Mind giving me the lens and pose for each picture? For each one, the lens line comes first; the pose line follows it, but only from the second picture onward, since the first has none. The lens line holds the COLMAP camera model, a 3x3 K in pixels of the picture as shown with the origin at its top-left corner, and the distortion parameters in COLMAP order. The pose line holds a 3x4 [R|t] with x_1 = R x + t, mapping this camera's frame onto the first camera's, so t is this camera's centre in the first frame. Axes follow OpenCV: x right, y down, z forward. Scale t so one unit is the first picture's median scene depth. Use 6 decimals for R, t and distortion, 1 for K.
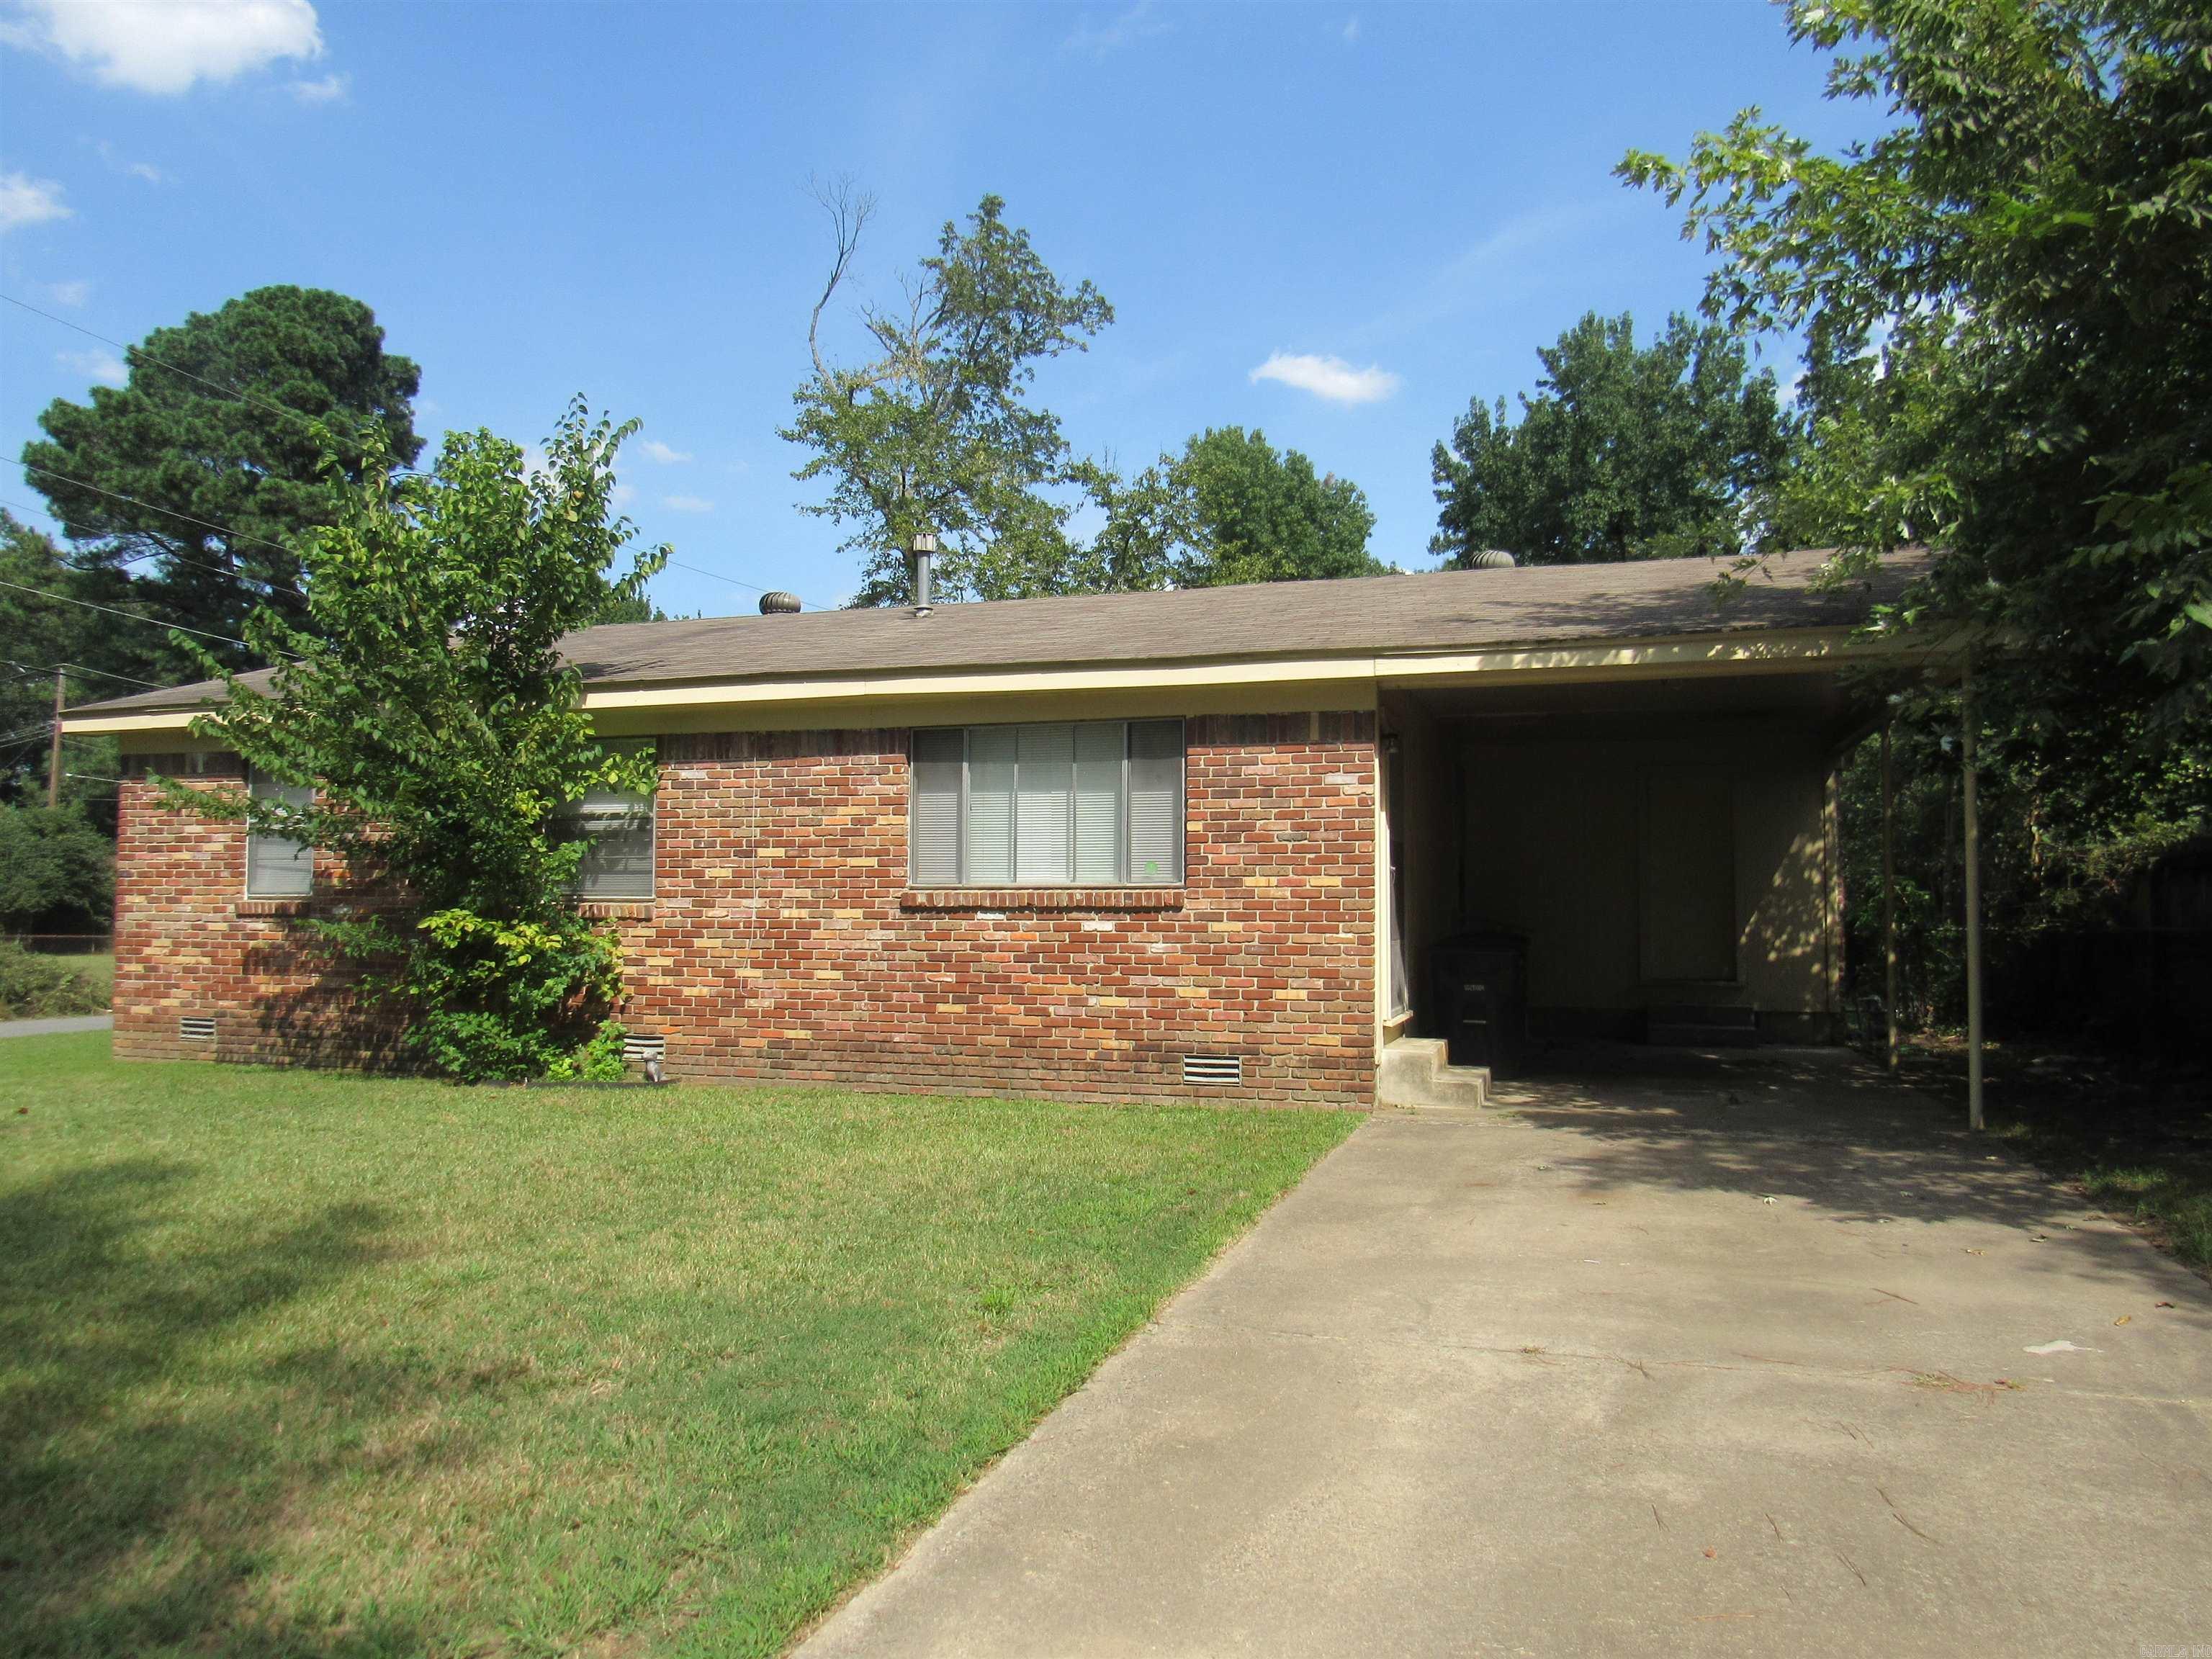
lens RADIAL K [[1578.4, 0, 1108.8], [0, 1578.4, 824.6], [0, 0, 1]] dist [-0.025936, 0.007818]
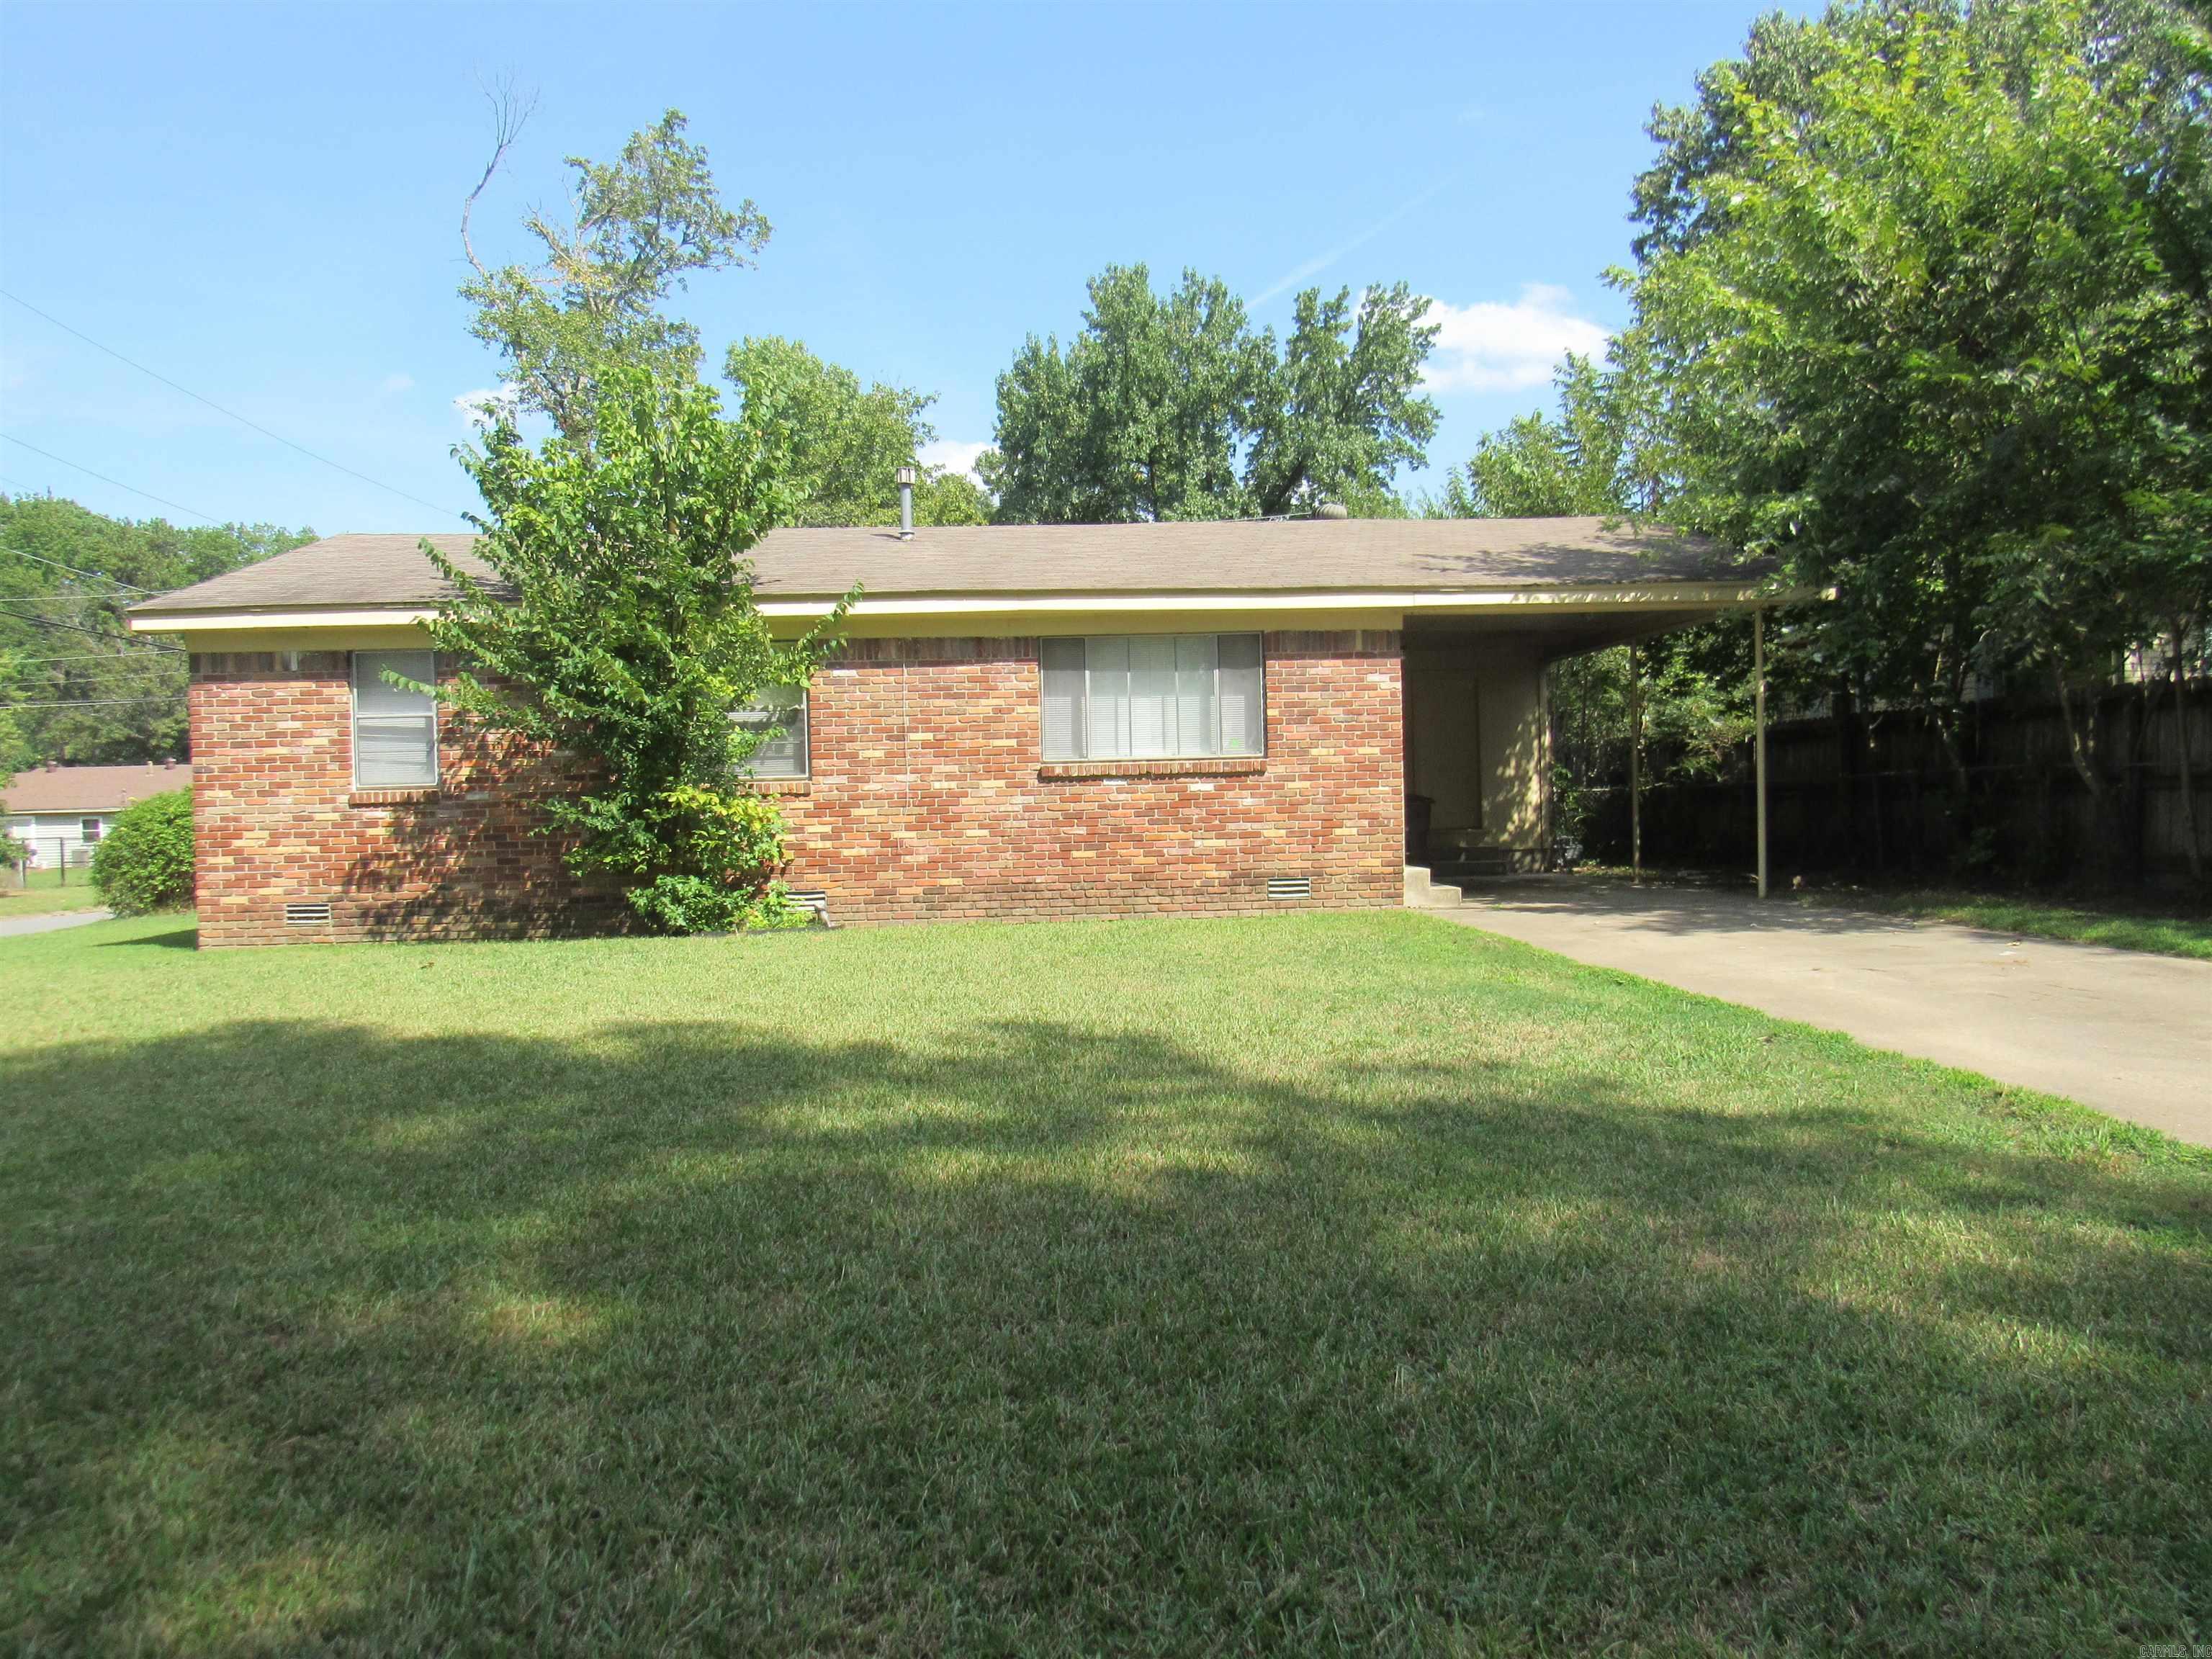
lens RADIAL K [[1578.4, 0, 1101.5], [0, 1578.4, 840.6], [0, 0, 1]] dist [-0.025936, 0.007818]
pose [[0.929725, -0.034605, 0.366624, -0.539814], [0.009209, 0.997448, 0.070795, 0.012688], [-0.368139, -0.062444, 0.927672, -0.202957]]
